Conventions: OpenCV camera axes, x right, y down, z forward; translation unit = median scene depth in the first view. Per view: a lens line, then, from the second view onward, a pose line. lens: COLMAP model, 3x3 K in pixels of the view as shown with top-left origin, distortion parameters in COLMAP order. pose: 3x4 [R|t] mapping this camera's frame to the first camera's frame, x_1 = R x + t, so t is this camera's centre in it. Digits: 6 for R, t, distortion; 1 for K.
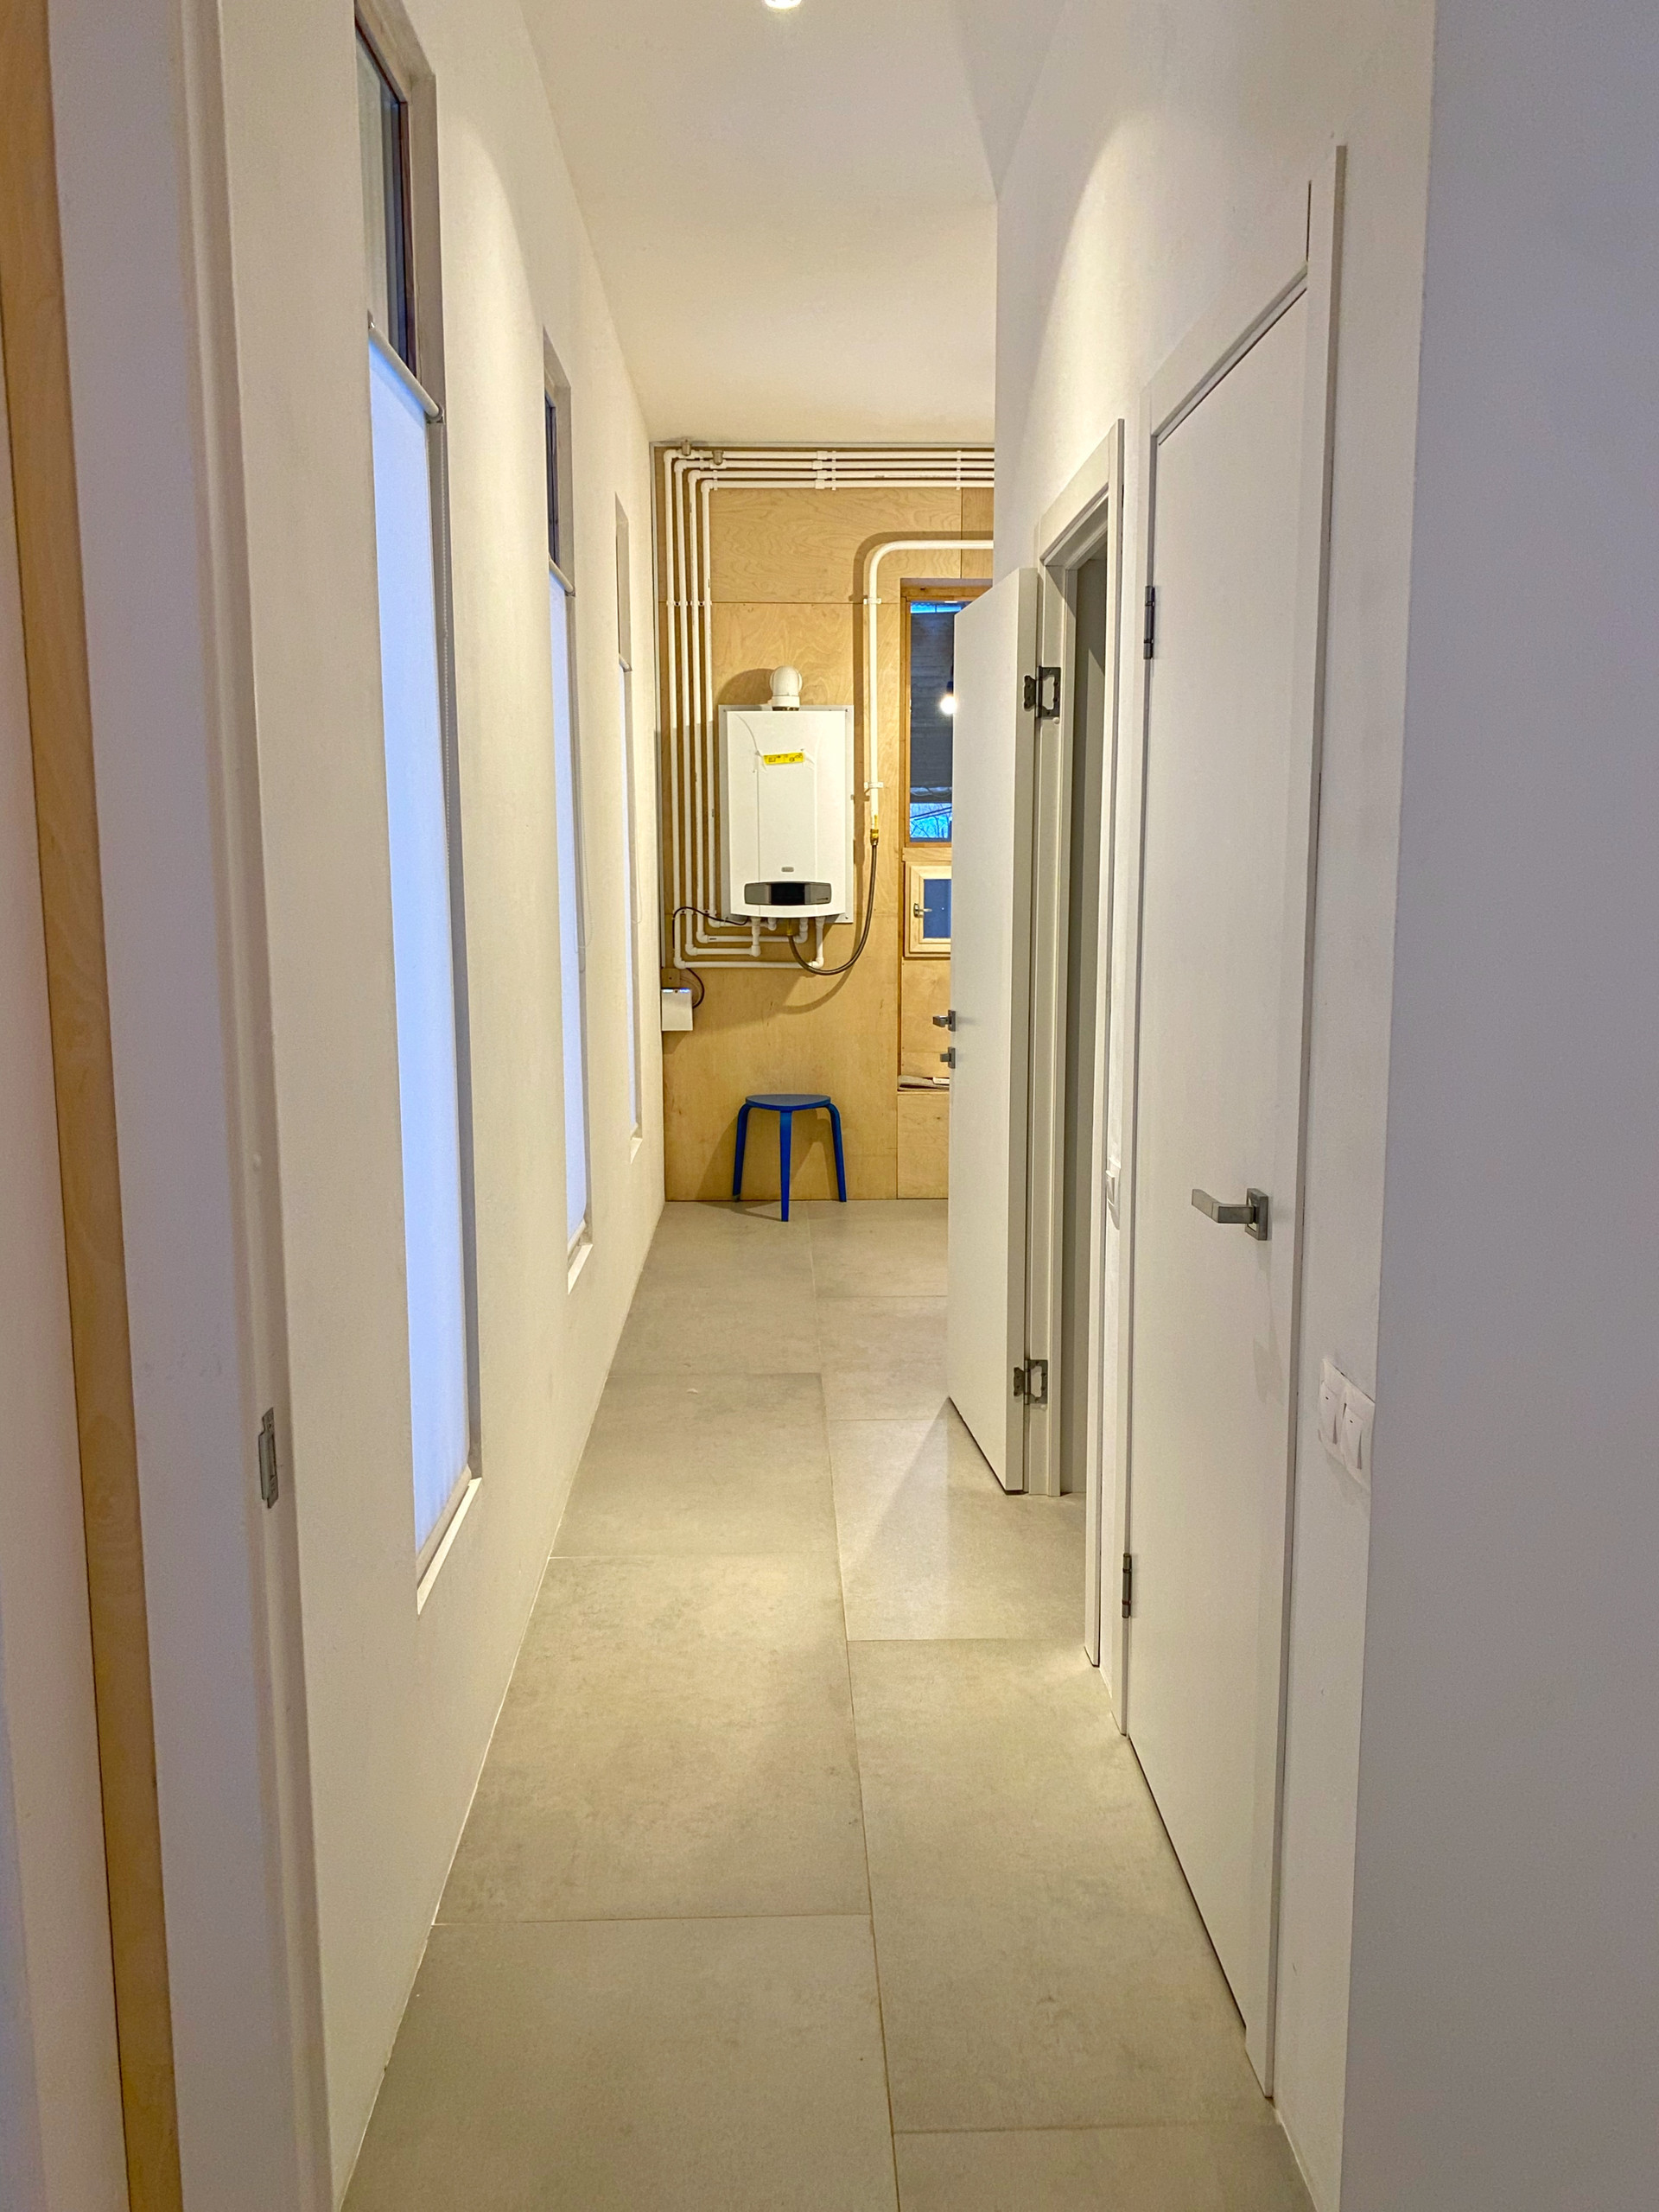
lens RADIAL K [[1668.2, 0, 819.7], [0, 1668.2, 1108.5], [0, 0, 1]] dist [0.010731, 0.002719]
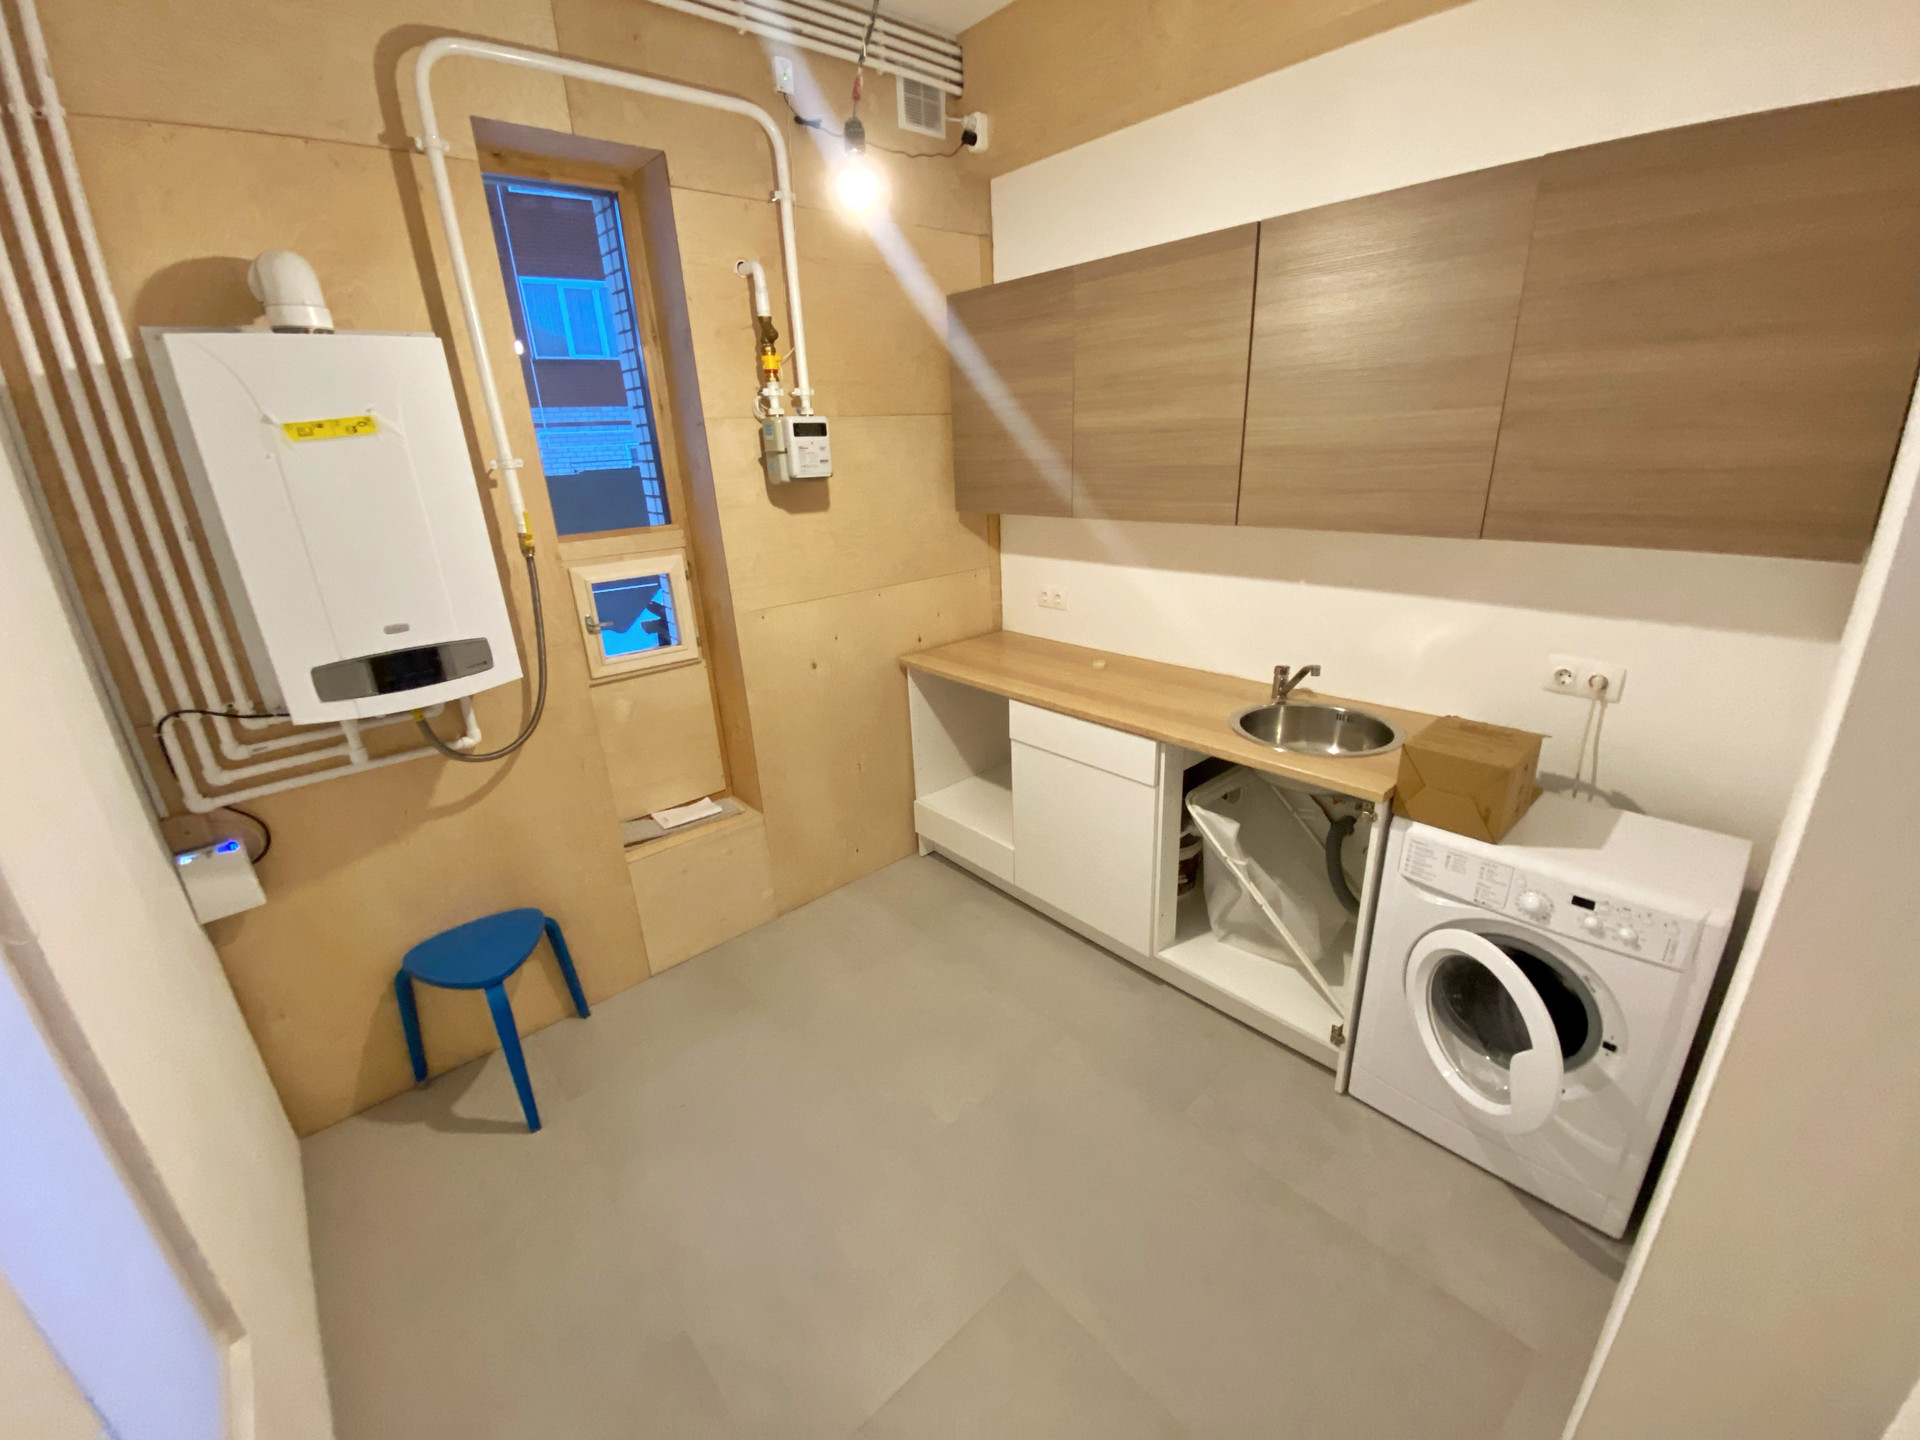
lens RADIAL K [[775.7, 0, 965.4], [0, 775.7, 703.2], [0, 0, 1]] dist [-0.000093, -0.011418]
pose [[0.756252, -0.243011, 0.607477, -0.037121], [0.136489, 0.966634, 0.216770, -0.142322], [-0.639885, -0.081019, 0.764188, 0.638102]]
